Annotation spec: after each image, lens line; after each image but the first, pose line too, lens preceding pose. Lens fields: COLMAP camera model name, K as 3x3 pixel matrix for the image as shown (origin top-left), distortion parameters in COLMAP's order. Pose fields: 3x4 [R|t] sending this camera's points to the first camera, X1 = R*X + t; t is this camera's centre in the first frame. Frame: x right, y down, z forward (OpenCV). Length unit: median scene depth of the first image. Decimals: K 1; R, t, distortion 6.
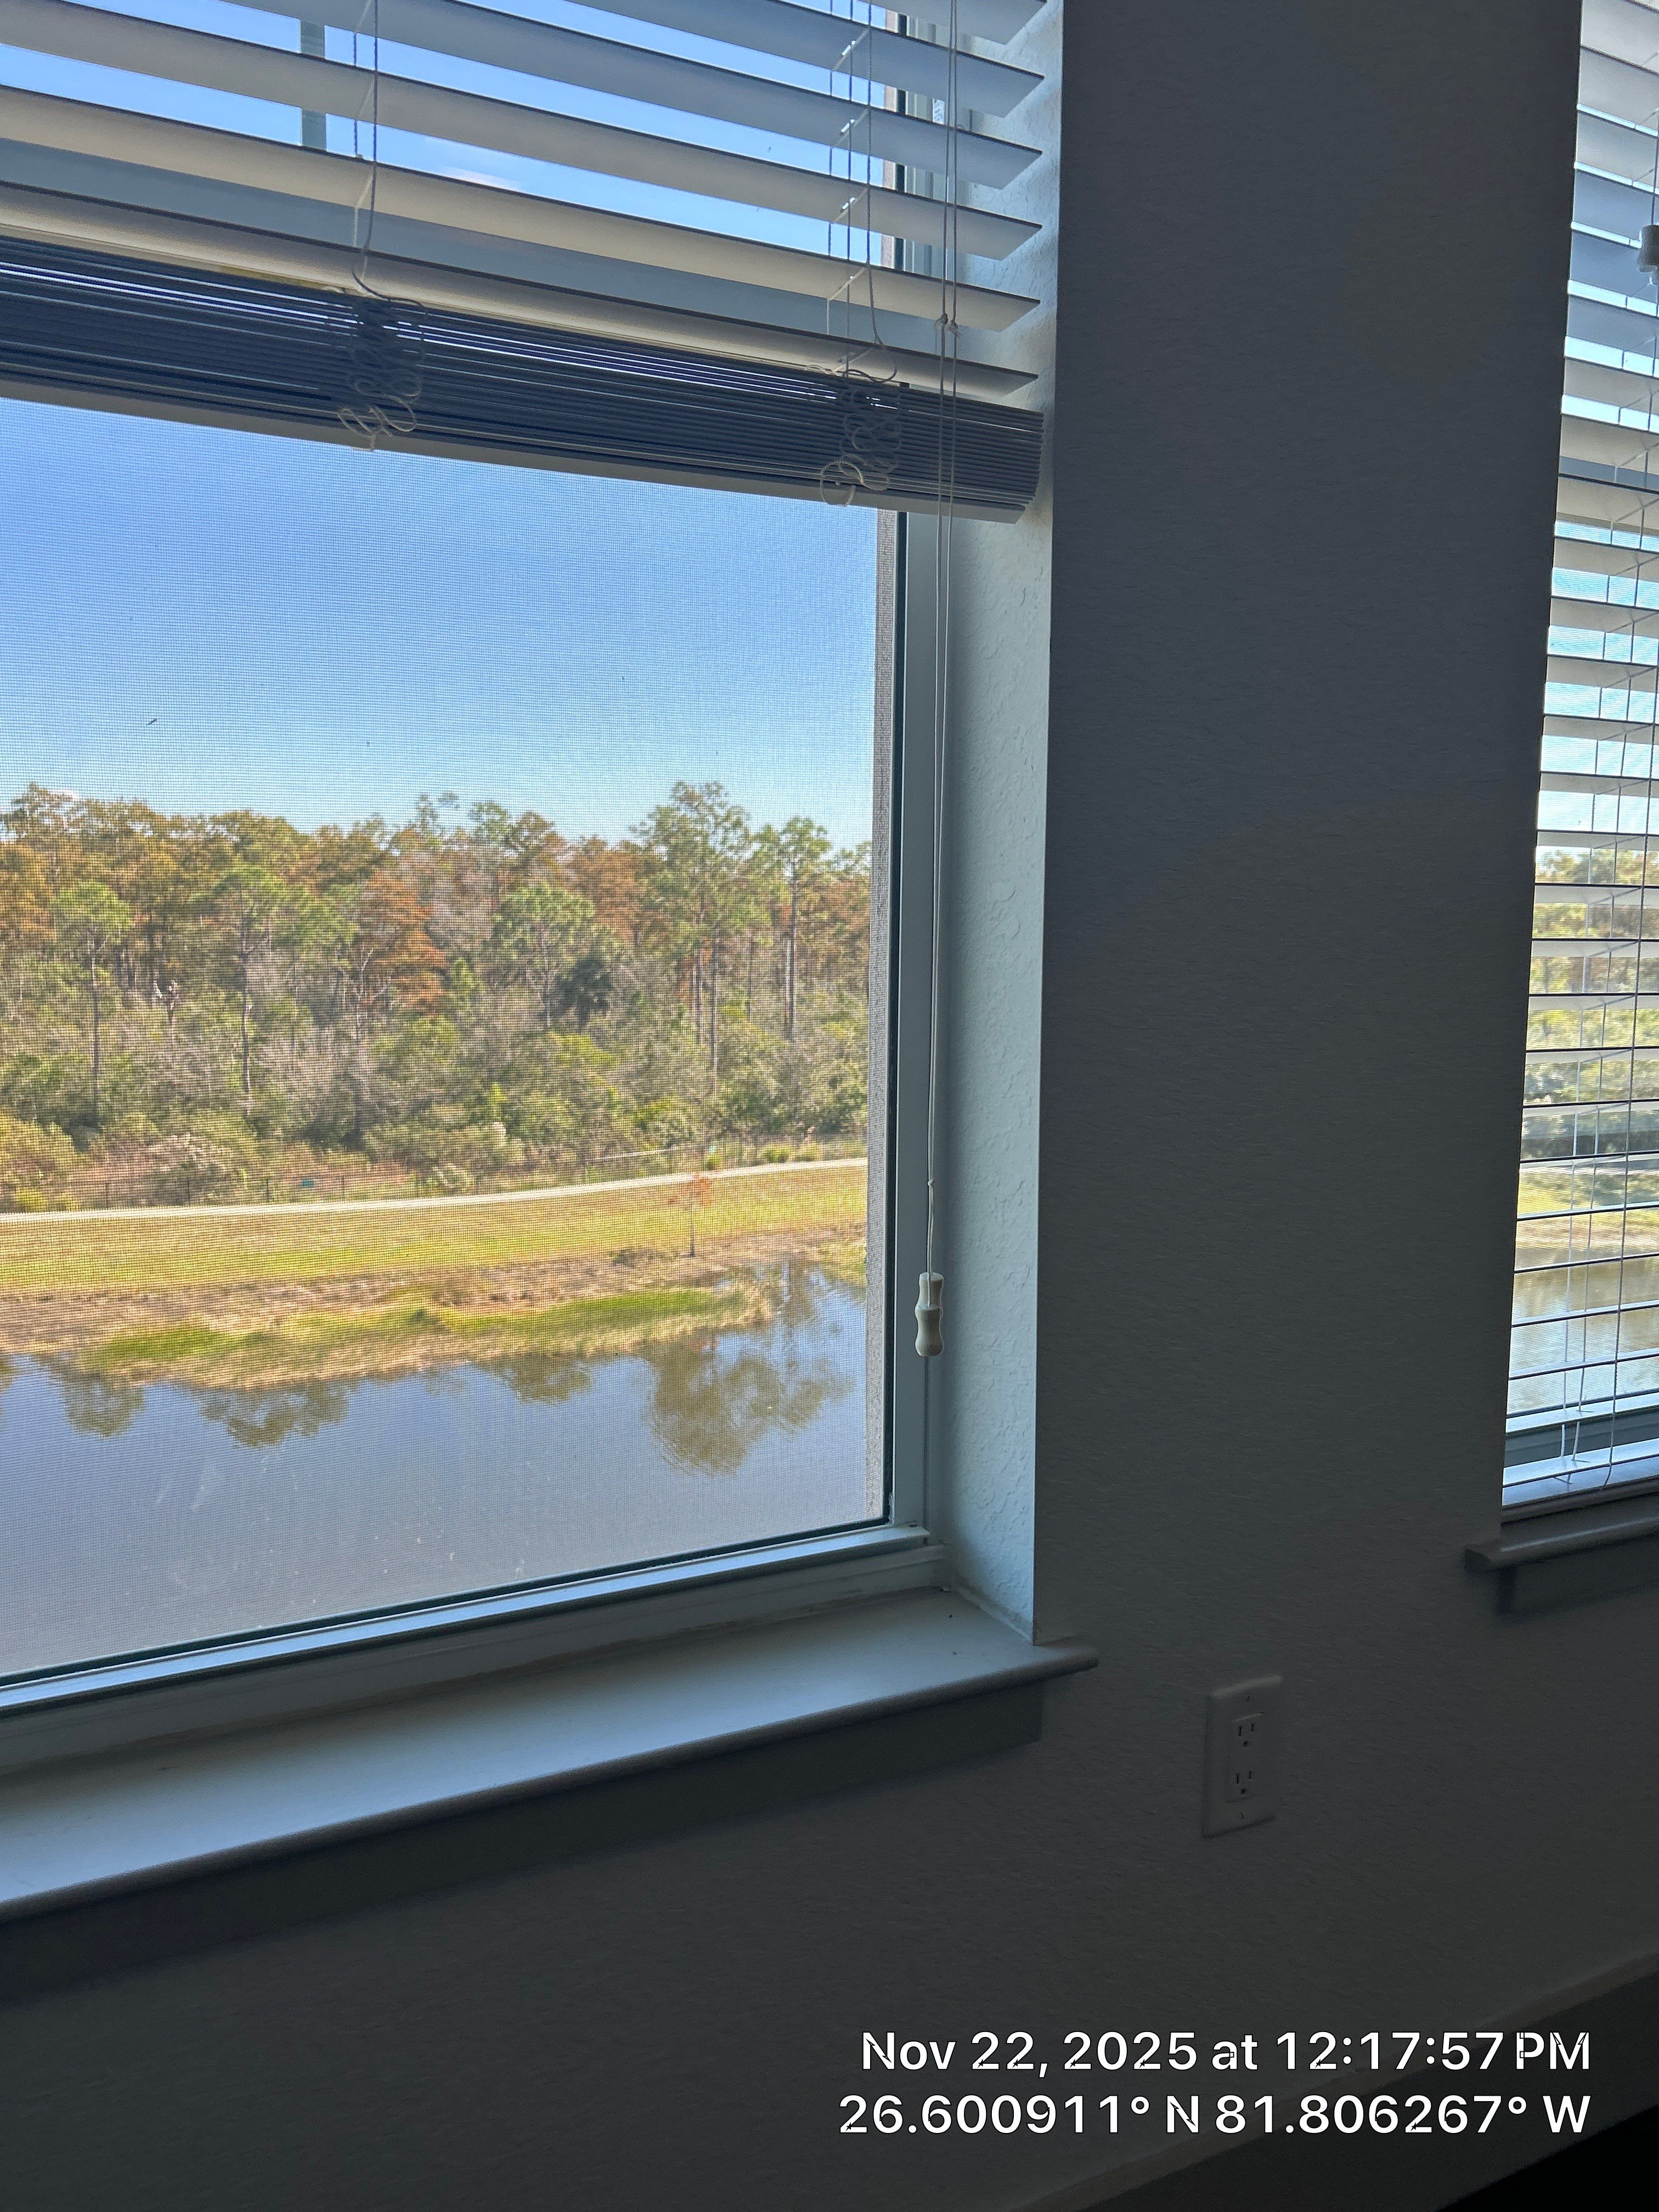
lens RADIAL K [[1660.0, 0, 828.1], [0, 1660.0, 1097.3], [0, 0, 1]] dist [0.055810, -0.067773]
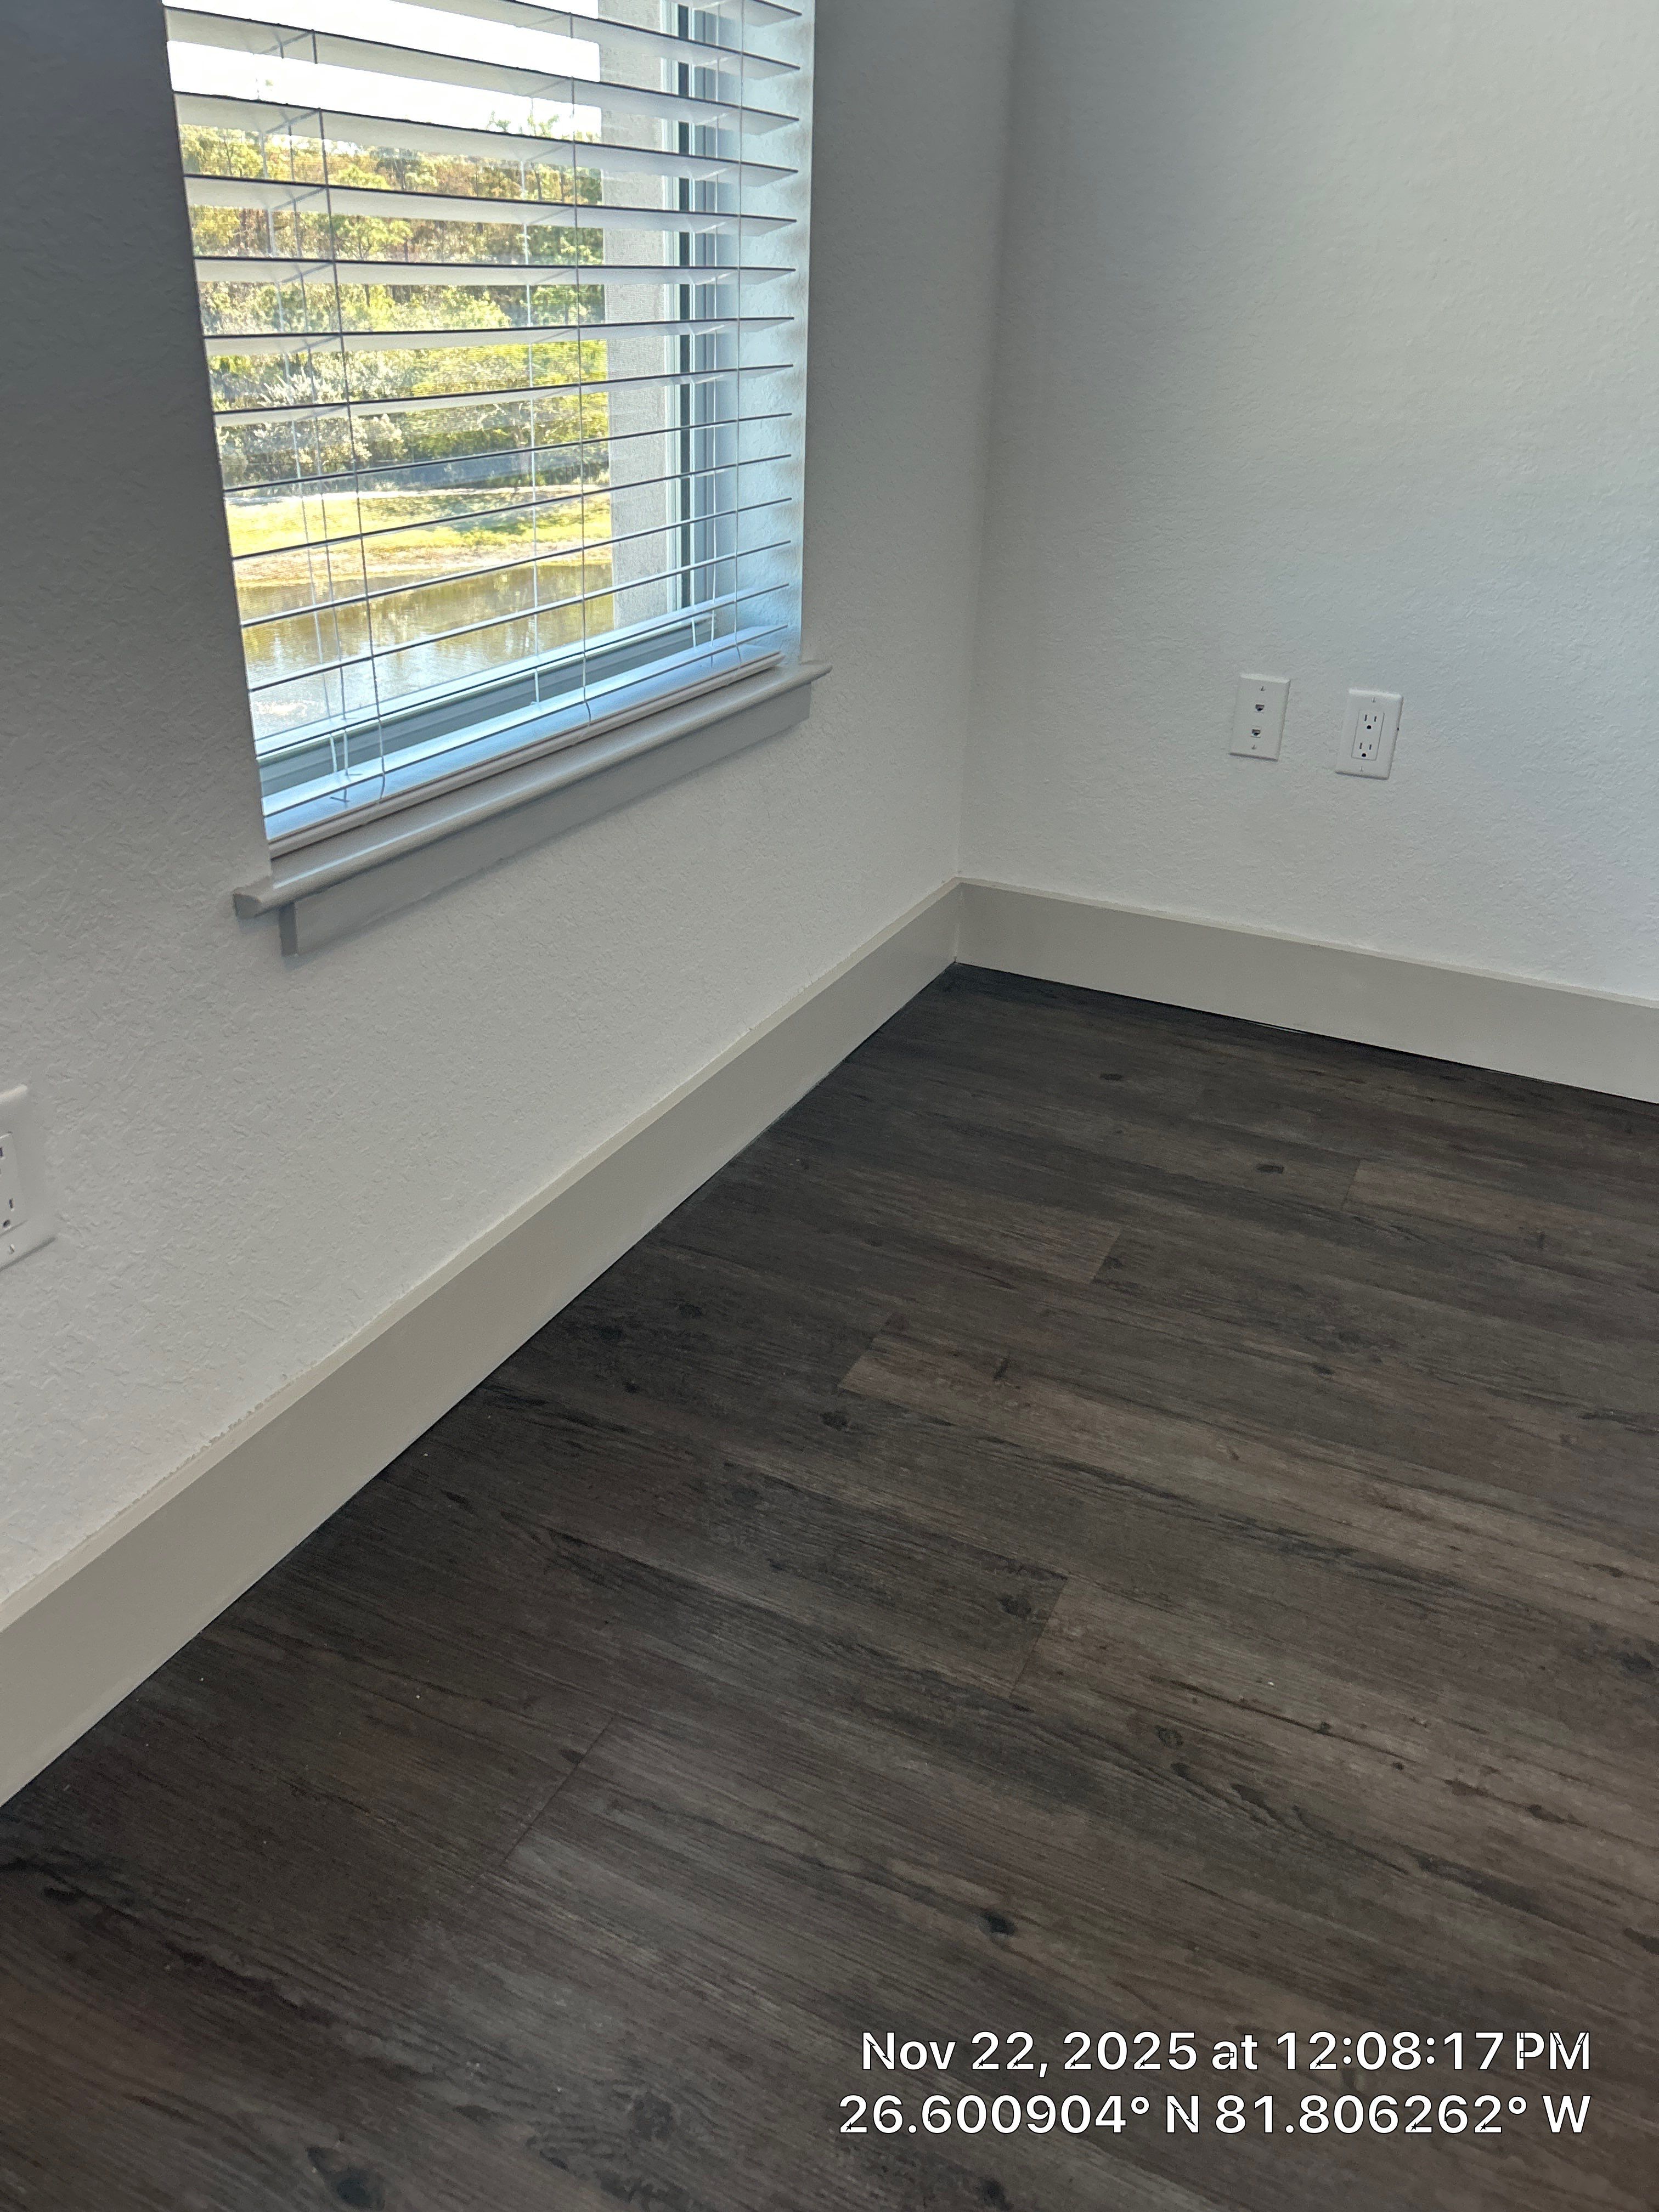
lens RADIAL K [[1660.0, 0, 841.3], [0, 1660.0, 1081.5], [0, 0, 1]] dist [0.055810, -0.067773]
pose [[0.796854, -0.252108, 0.549058, 0.126592], [0.034359, 0.926217, 0.375421, 0.042280], [-0.603194, -0.280291, 0.746722, 0.125268]]
